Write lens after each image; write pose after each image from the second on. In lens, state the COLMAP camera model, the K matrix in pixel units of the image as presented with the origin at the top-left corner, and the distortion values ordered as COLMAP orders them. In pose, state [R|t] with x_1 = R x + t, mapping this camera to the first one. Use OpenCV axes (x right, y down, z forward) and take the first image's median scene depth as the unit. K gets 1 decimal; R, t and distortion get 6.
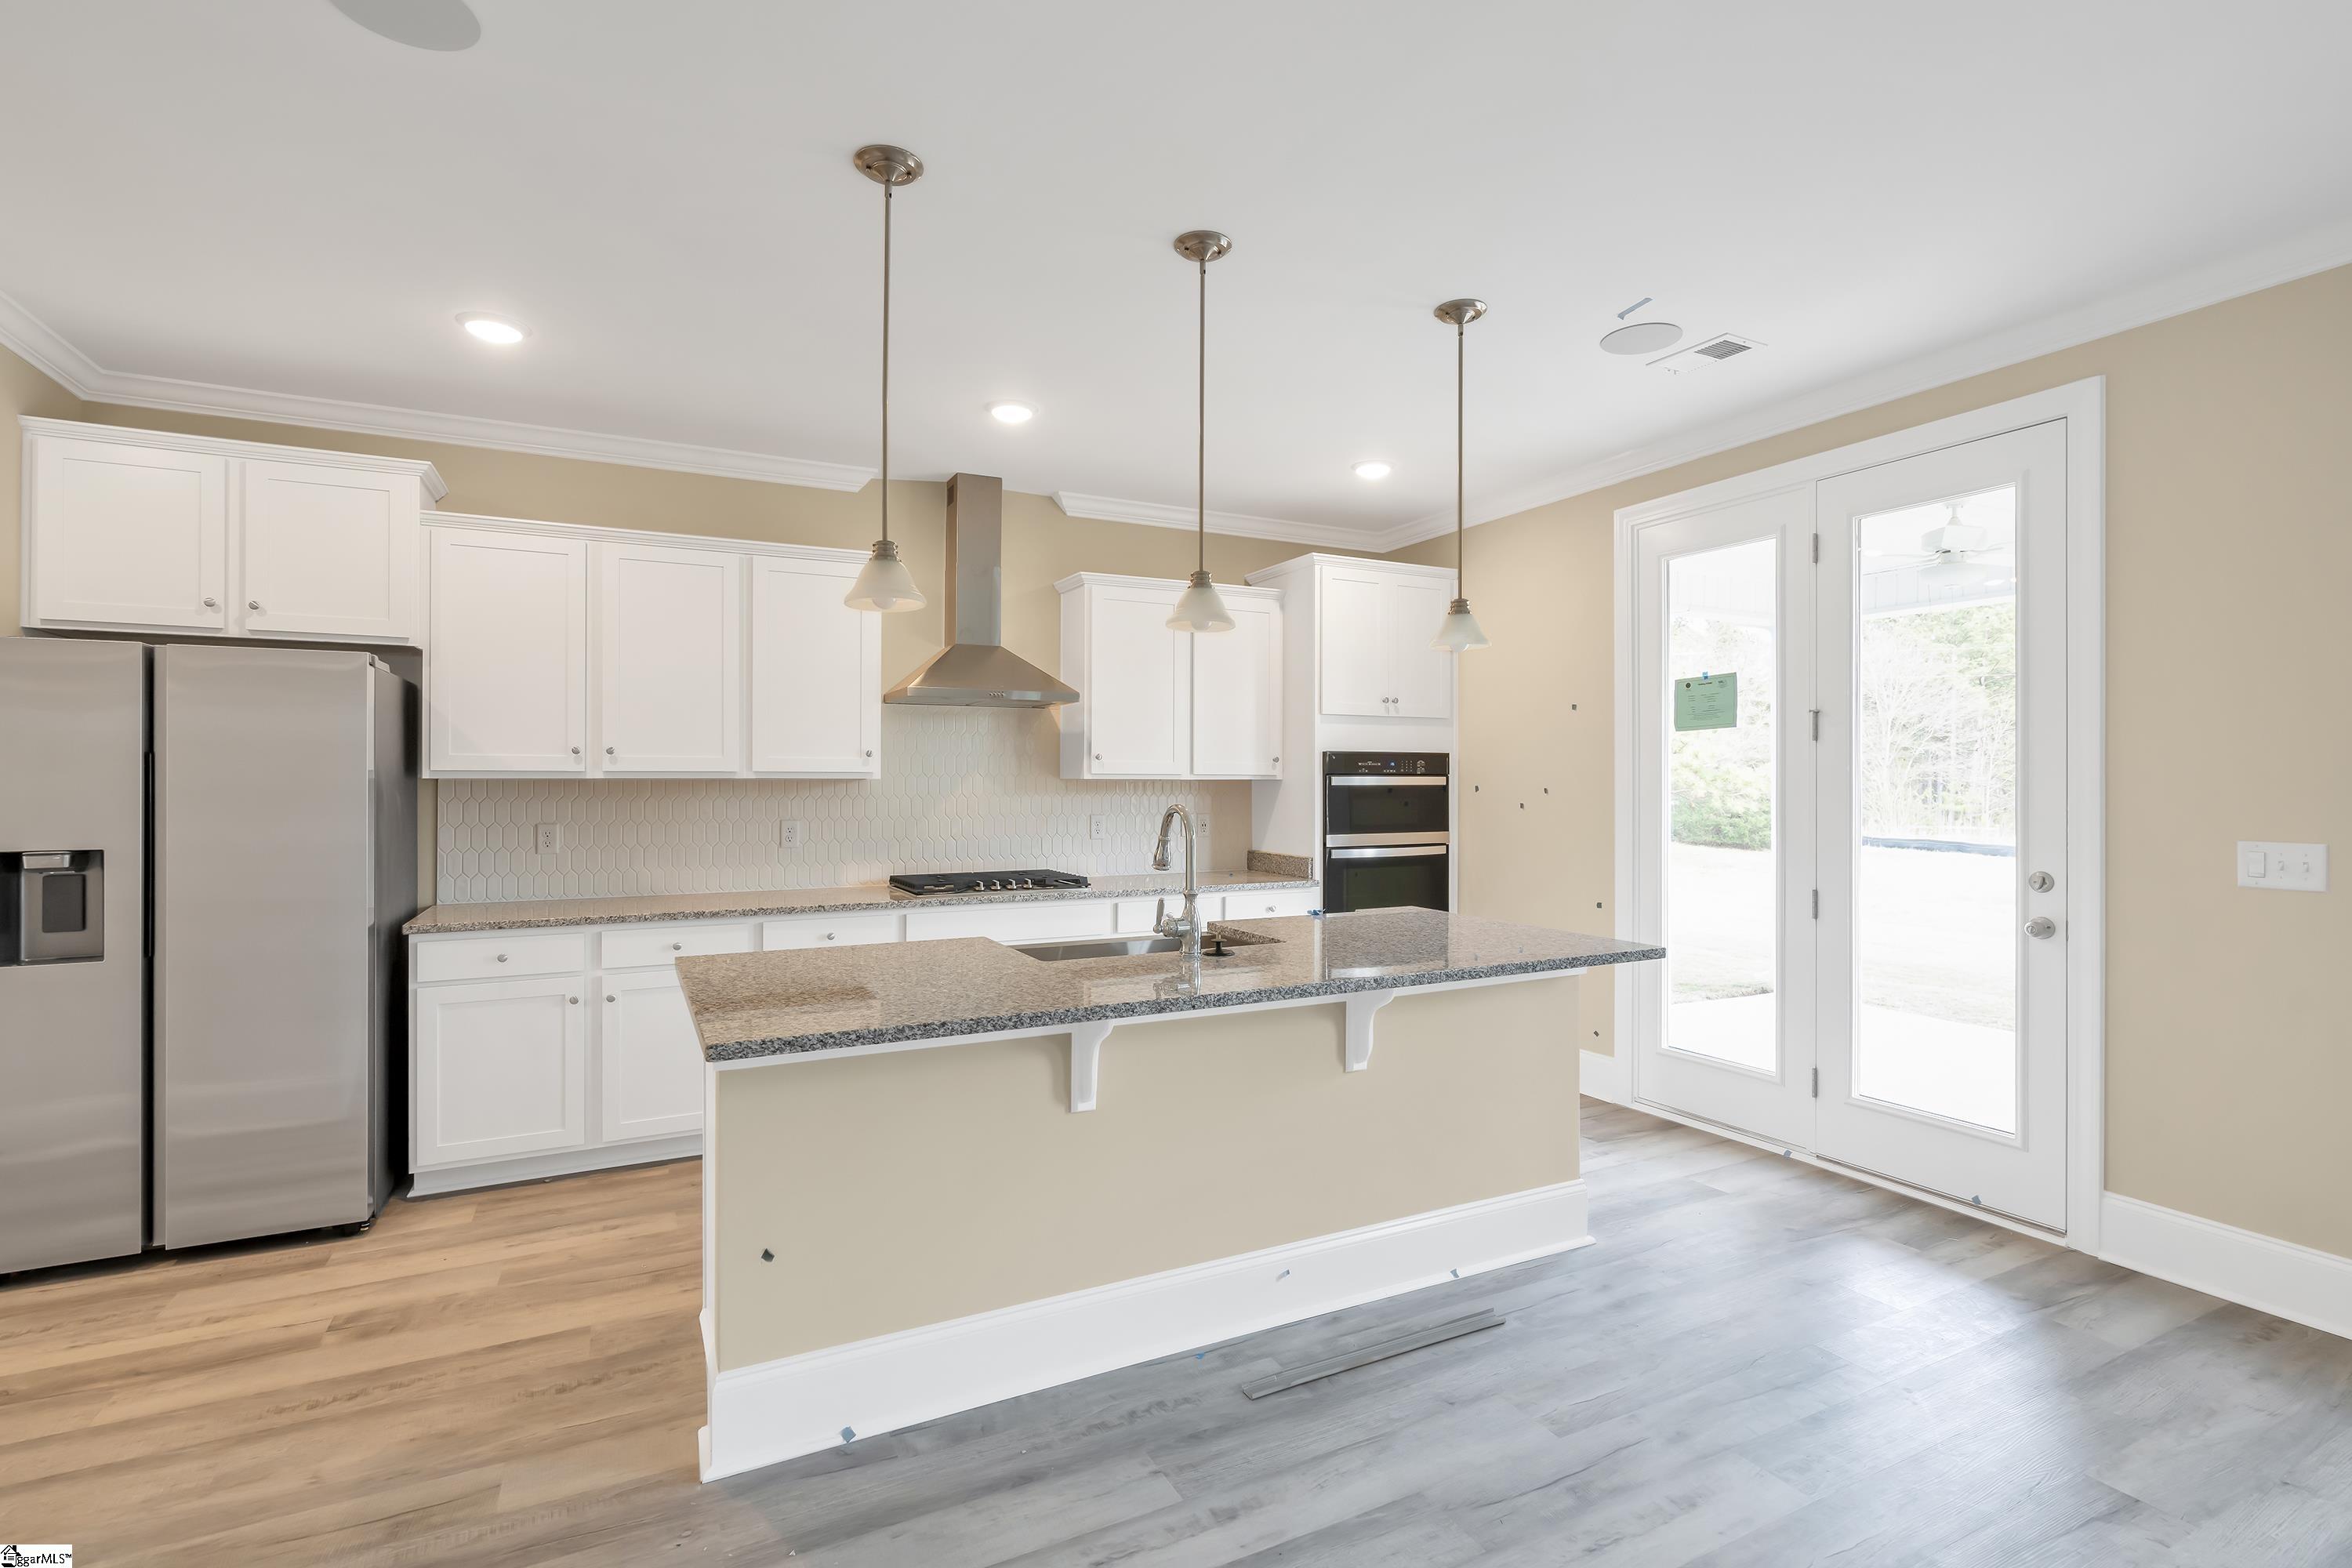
lens RADIAL K [[1068.5, 0, 1179.2], [0, 1068.5, 794.0], [0, 0, 1]] dist [-0.006473, 0.005779]
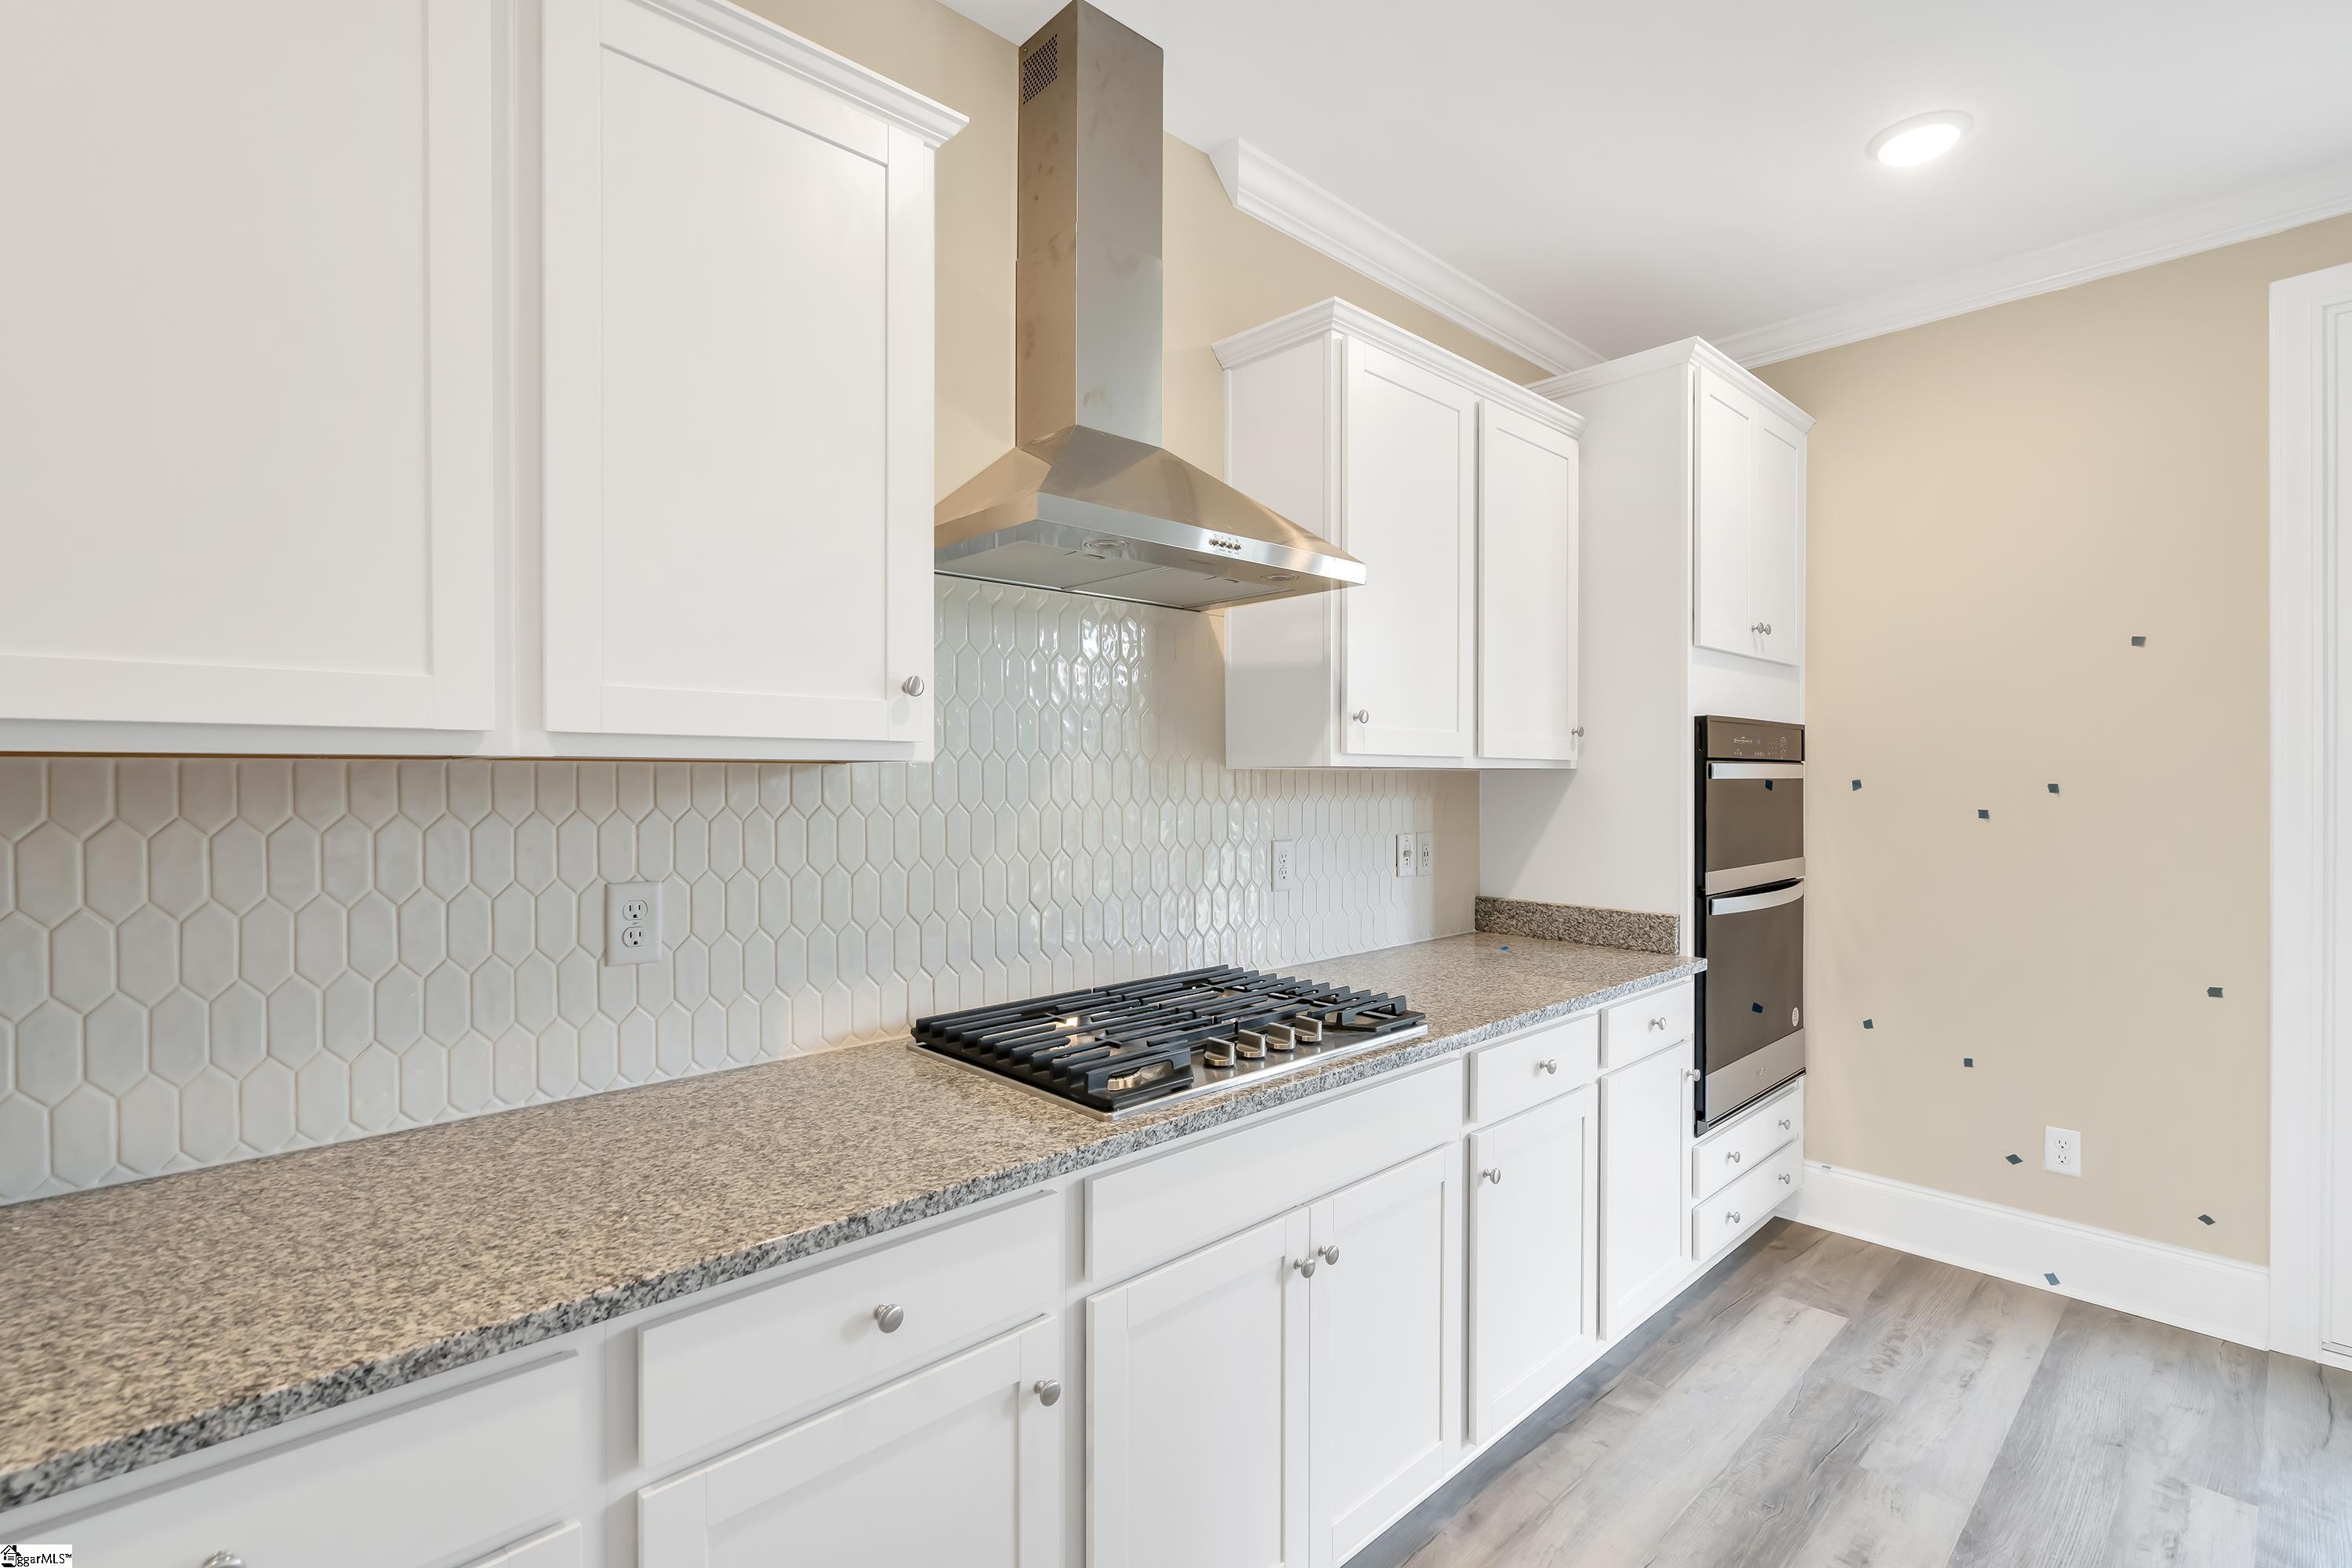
lens RADIAL K [[1068.5, 0, 1176.9], [0, 1068.5, 778.5], [0, 0, 1]] dist [-0.006473, 0.005779]
pose [[0.959083, 0.000088, 0.283125, -0.320341], [0.002598, 0.999955, -0.009109, -0.005373], [-0.283113, 0.009472, 0.959040, 0.682492]]
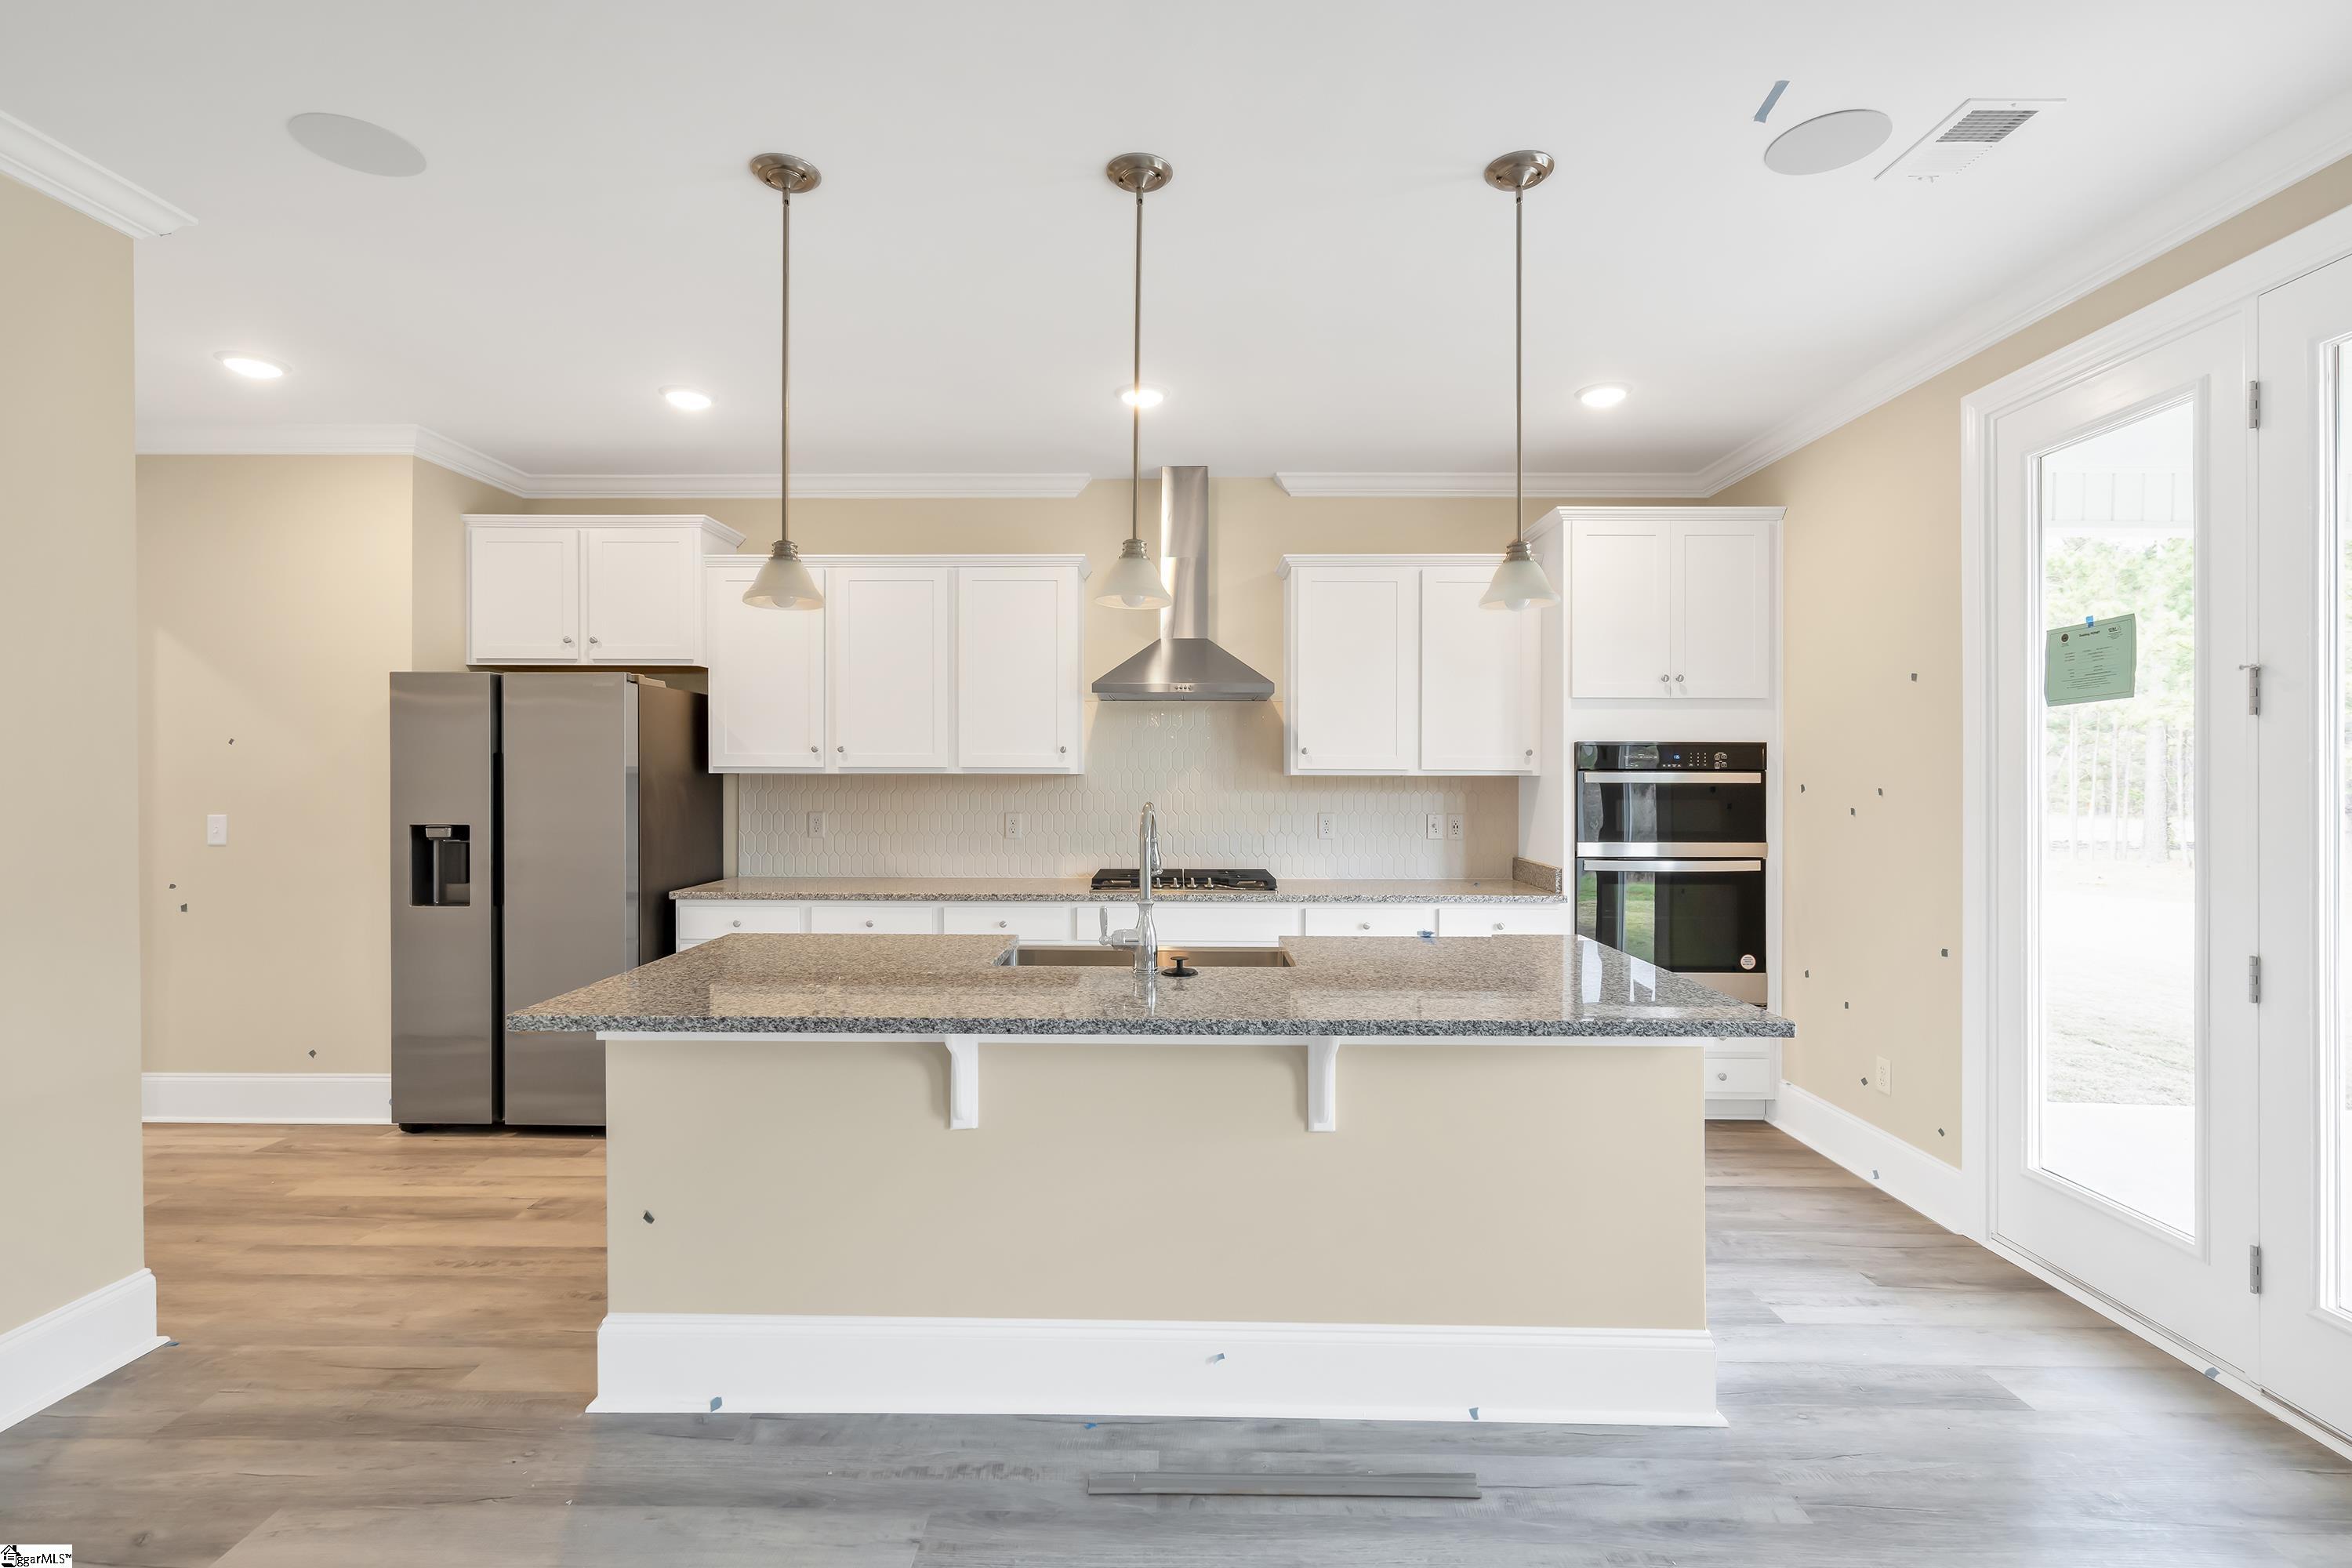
lens RADIAL K [[1068.5, 0, 1182.7], [0, 1068.5, 780.9], [0, 0, 1]] dist [-0.006473, 0.005779]
pose [[0.886439, 0.004923, -0.462819, 0.300231], [-0.008550, 0.999947, -0.005739, -0.002747], [0.462766, 0.009044, 0.886434, 0.149223]]
